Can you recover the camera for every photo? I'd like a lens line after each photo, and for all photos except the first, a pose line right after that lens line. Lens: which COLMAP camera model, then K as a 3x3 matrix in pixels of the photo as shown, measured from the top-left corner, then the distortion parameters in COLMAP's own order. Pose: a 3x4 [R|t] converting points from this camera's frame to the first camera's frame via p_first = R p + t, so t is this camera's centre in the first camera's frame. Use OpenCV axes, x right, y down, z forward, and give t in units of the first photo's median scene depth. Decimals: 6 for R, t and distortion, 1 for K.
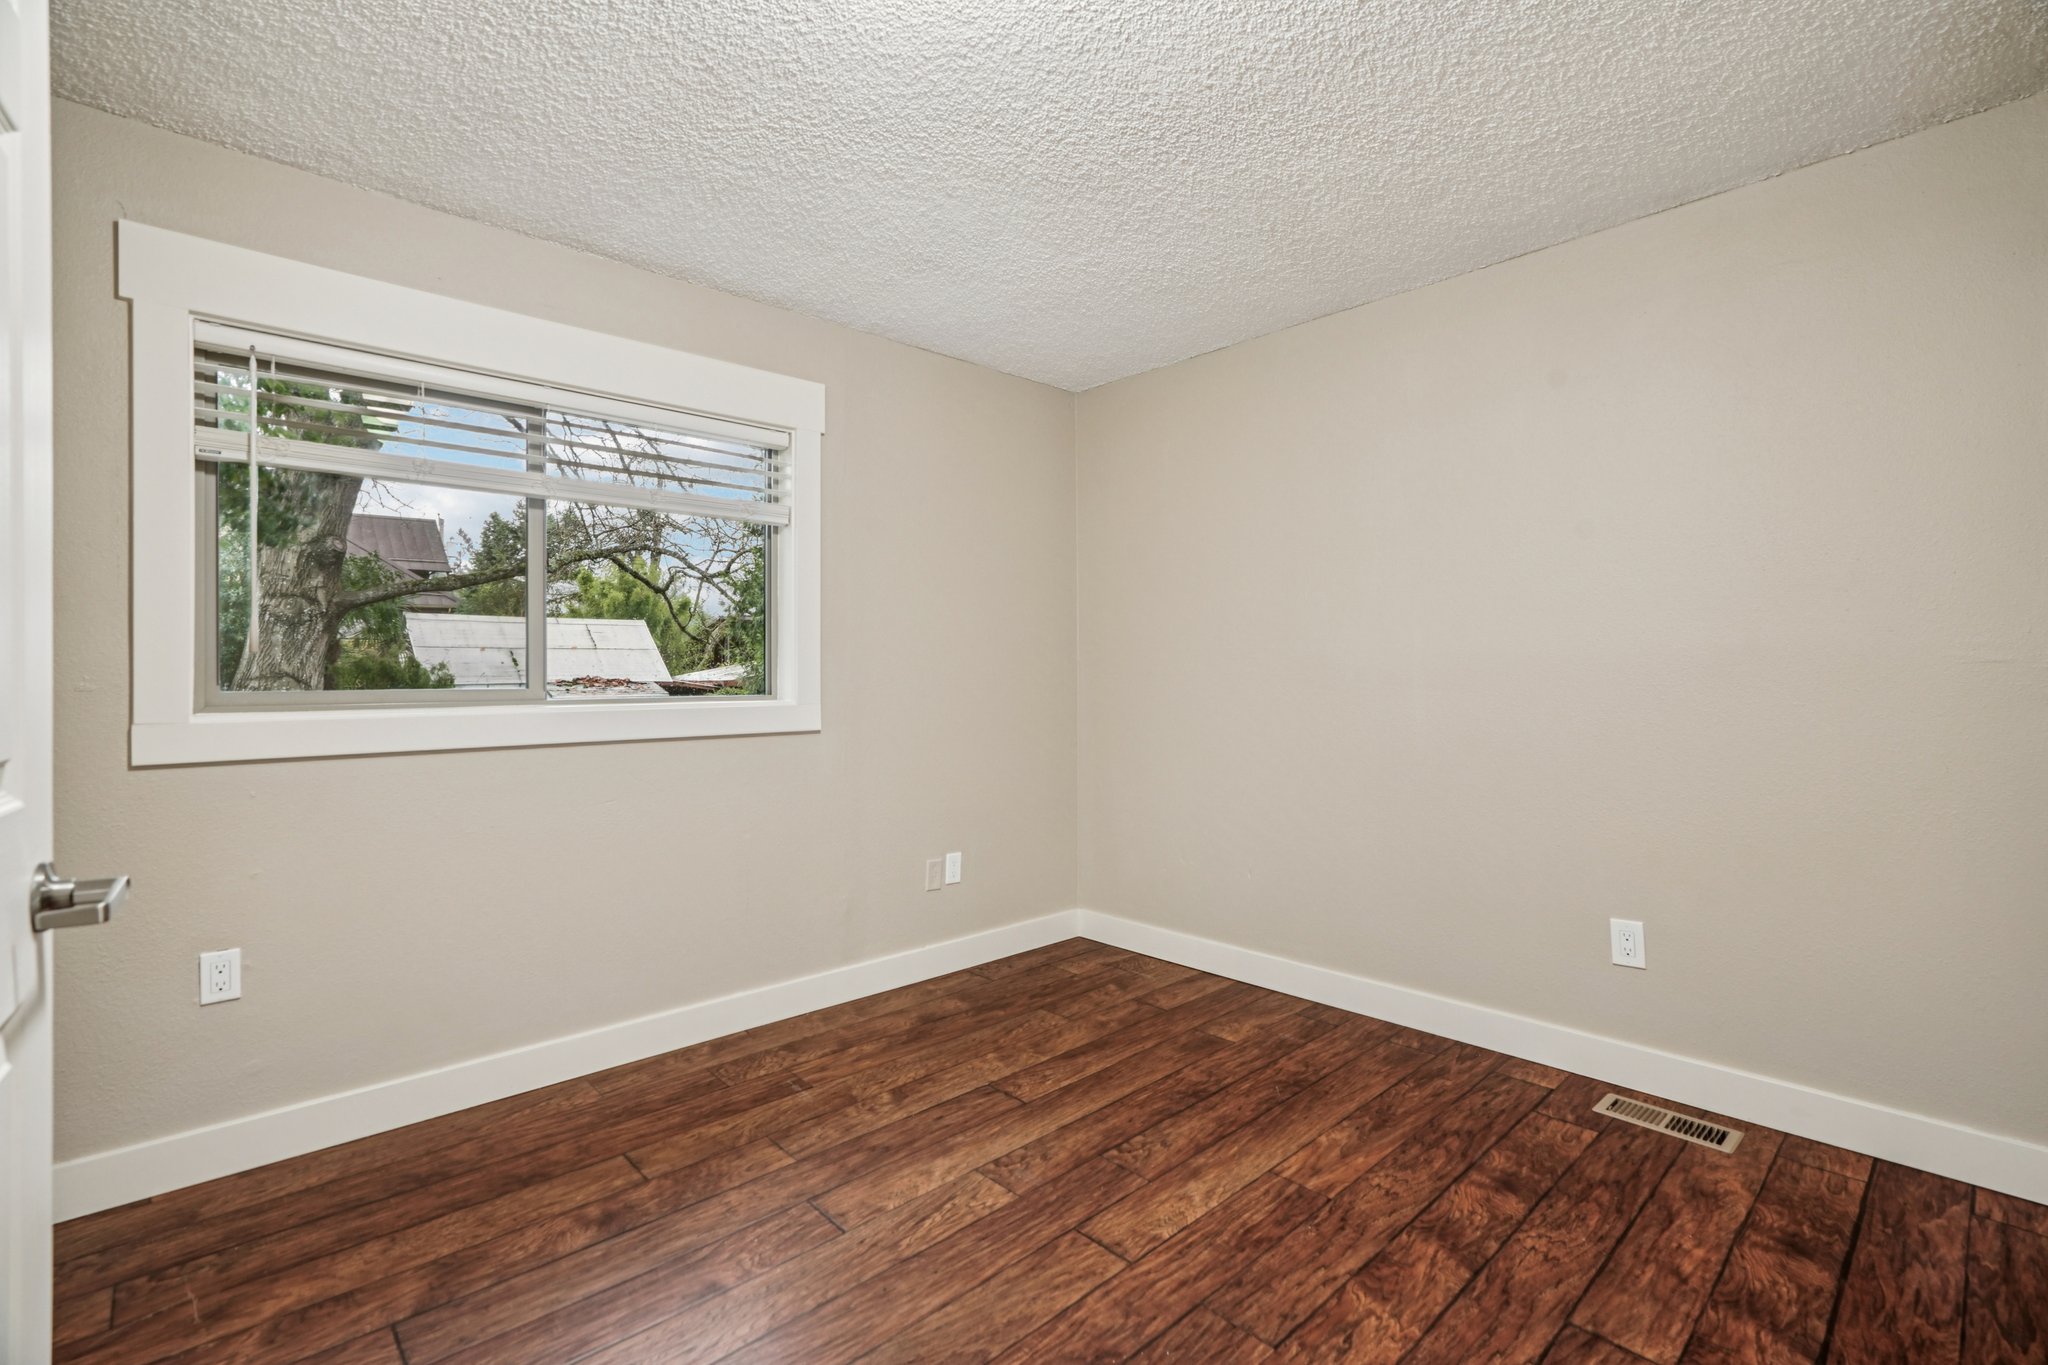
lens RADIAL K [[922.1, 0, 1025.4], [0, 922.1, 678.4], [0, 0, 1]] dist [-0.008101, 0.004856]
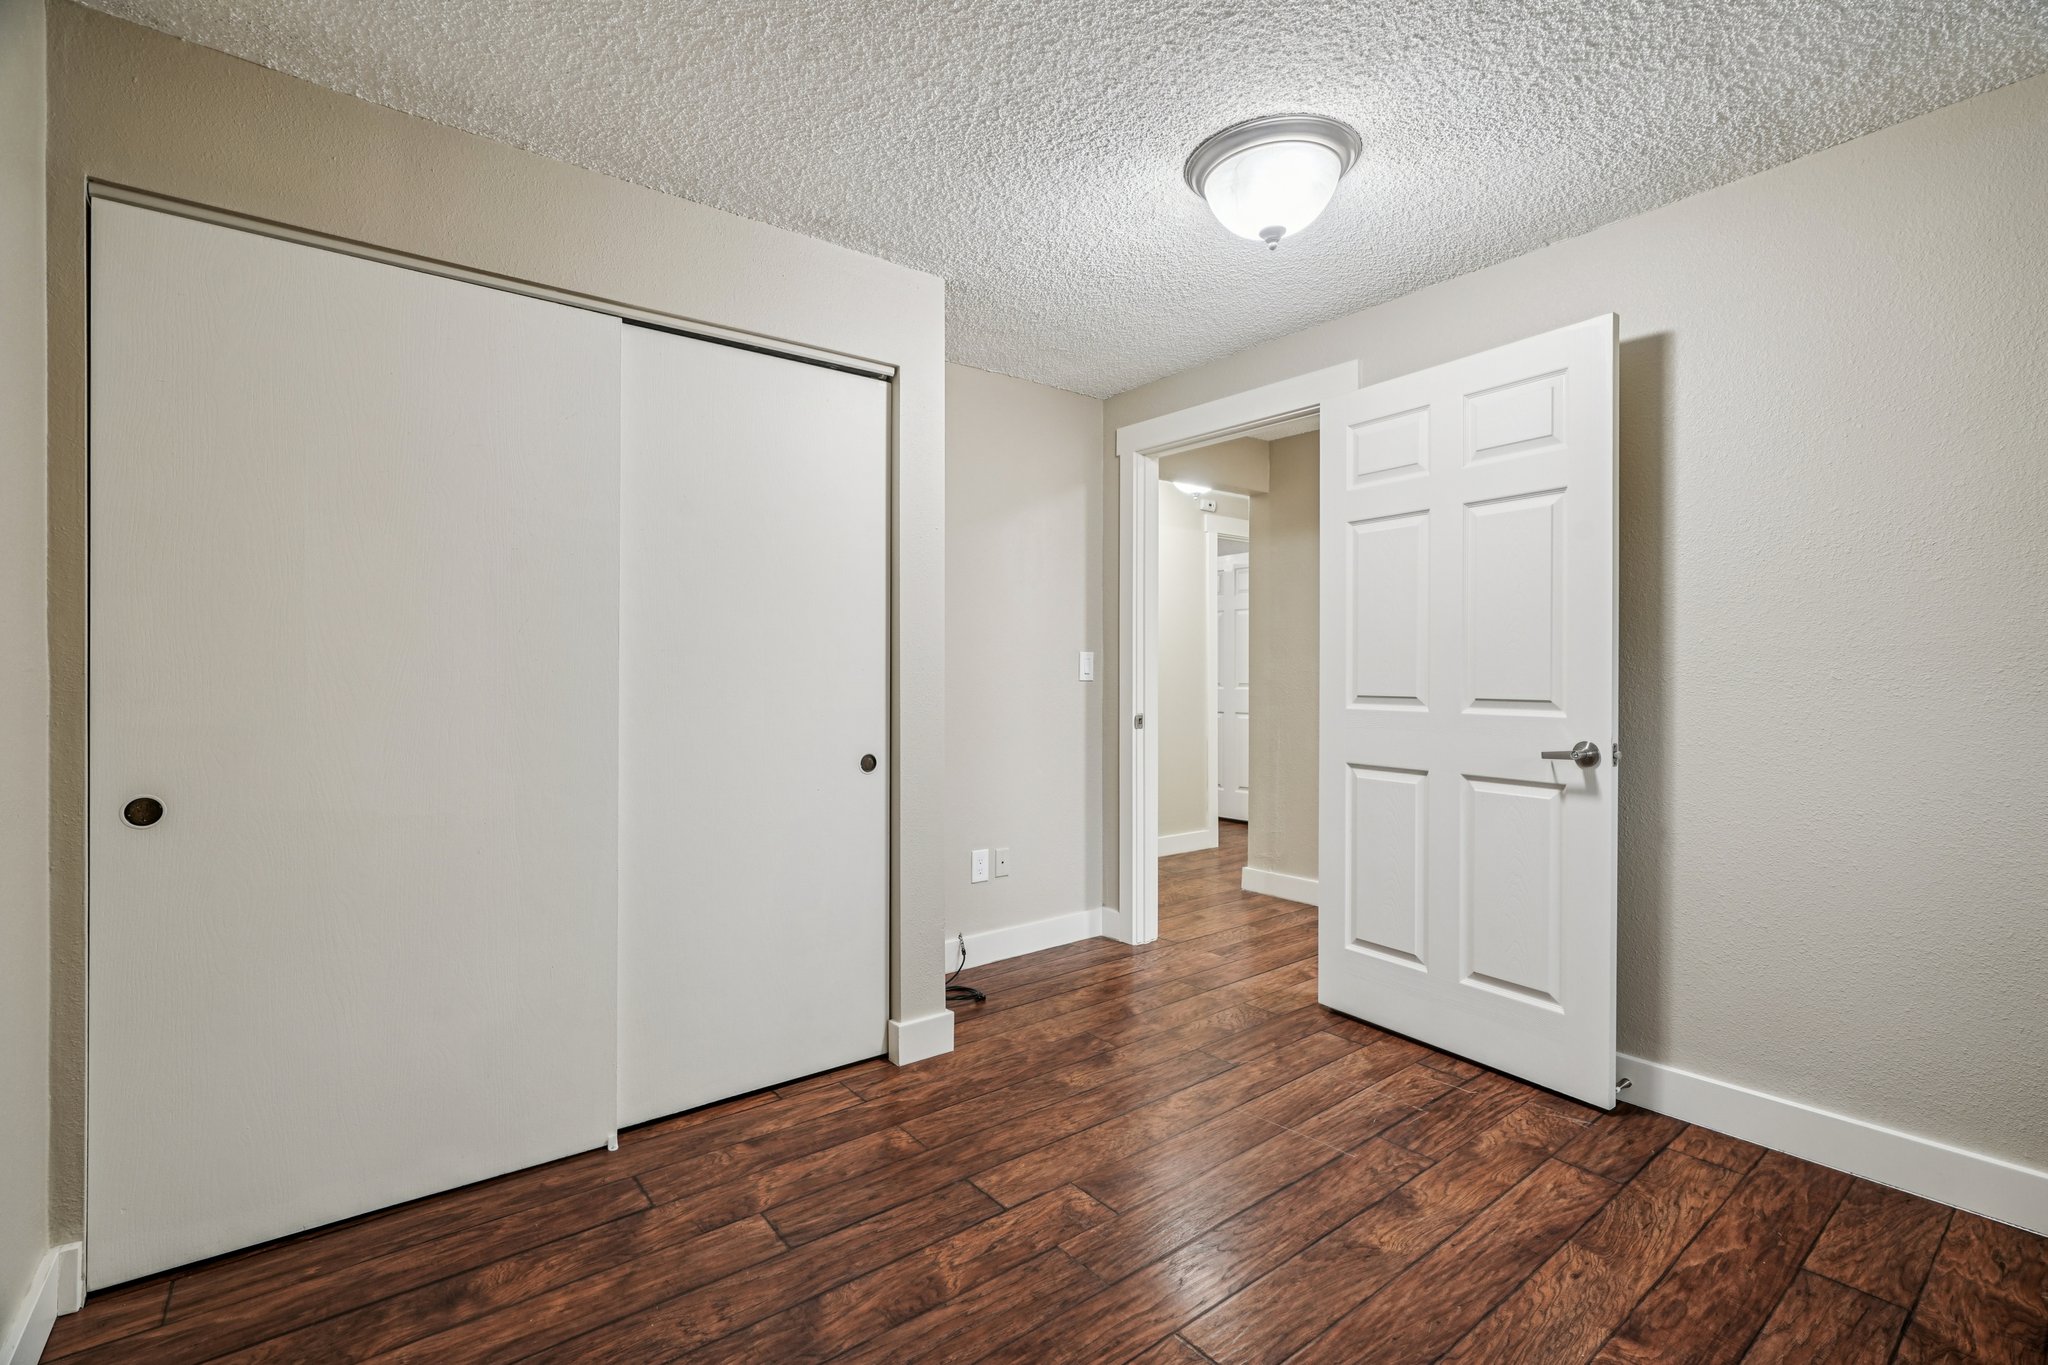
lens RADIAL K [[922.1, 0, 1023.5], [0, 922.1, 679.3], [0, 0, 1]] dist [-0.008101, 0.004856]
pose [[-0.996631, 0.005623, 0.081824, 0.192340], [0.006136, 0.999963, 0.006014, -0.009196], [-0.081787, 0.006496, -0.996629, 1.971106]]
